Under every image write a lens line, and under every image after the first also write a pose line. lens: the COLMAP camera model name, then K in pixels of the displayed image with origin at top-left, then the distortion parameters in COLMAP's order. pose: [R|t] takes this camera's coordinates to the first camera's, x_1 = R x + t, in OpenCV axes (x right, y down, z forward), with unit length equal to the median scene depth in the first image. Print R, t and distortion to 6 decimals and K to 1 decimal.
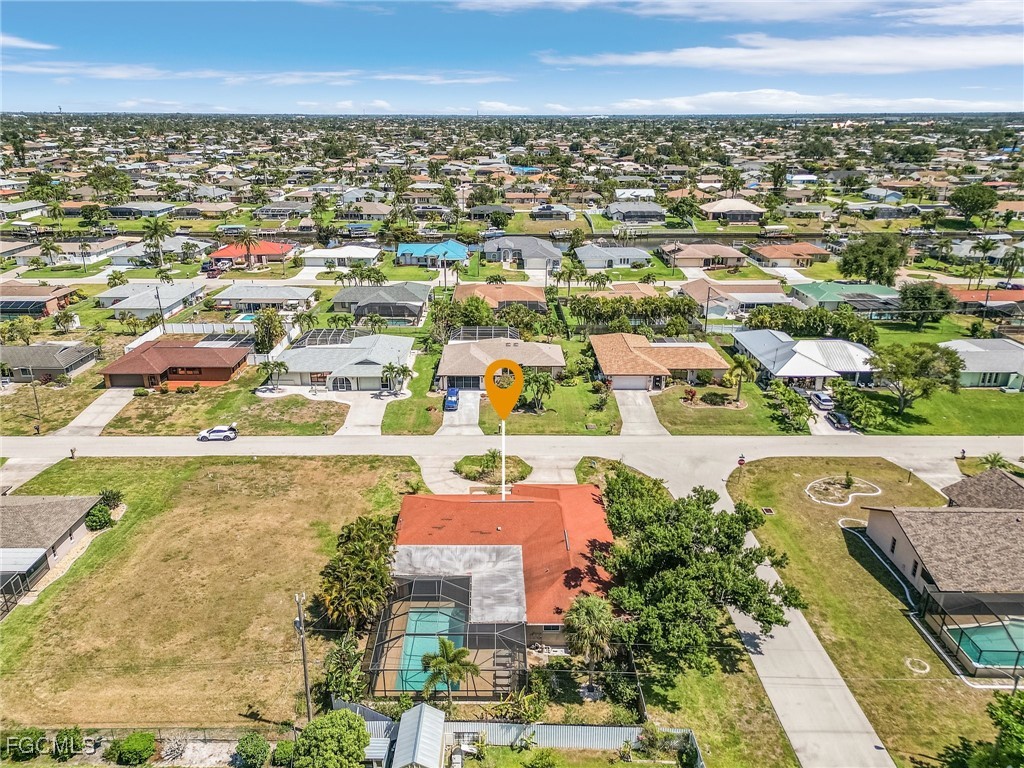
lens RADIAL K [[719.7, 0, 510.2], [0, 719.7, 382.4], [0, 0, 1]] dist [0.055444, -0.043977]
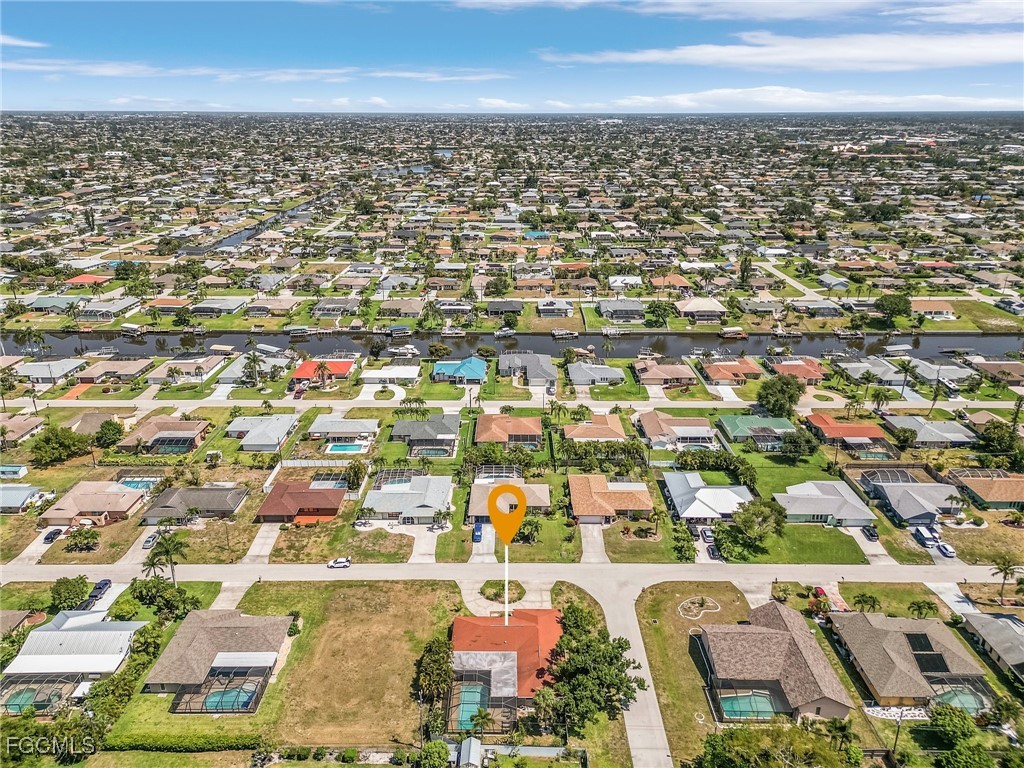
lens RADIAL K [[719.7, 0, 510.2], [0, 719.7, 382.4], [0, 0, 1]] dist [0.055444, -0.043977]
pose [[0.999636, -0.010517, -0.024830, 0.037967], [0.010717, 0.999911, 0.007945, -0.358648], [0.024745, -0.008208, 0.999660, -0.664707]]
